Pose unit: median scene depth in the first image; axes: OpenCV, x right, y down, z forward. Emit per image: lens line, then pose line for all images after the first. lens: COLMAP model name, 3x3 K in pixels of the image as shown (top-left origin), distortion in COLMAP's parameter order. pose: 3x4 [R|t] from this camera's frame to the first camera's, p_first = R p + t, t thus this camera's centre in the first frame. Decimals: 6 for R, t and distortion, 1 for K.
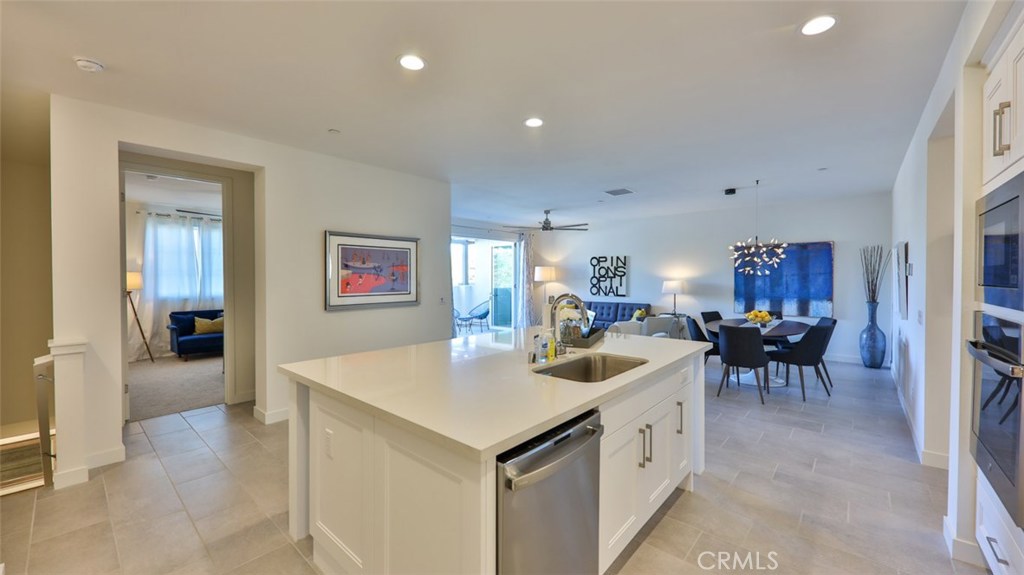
lens RADIAL K [[390.0, 0, 507.7], [0, 390.0, 281.3], [0, 0, 1]] dist [0.003663, 0.000087]
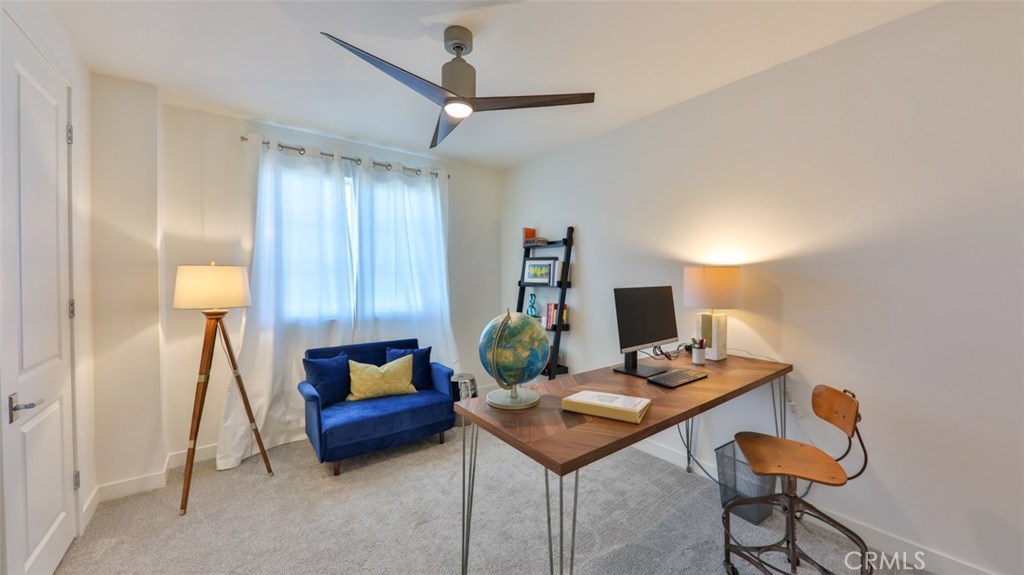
lens RADIAL K [[373.7, 0, 516.8], [0, 373.7, 282.1], [0, 0, 1]] dist [0.002590, -0.003432]
pose [[0.981751, -0.000739, -0.190167, -0.522805], [0.000920, 0.999999, 0.000864, -0.005715], [0.190166, -0.001023, 0.981751, 0.602450]]
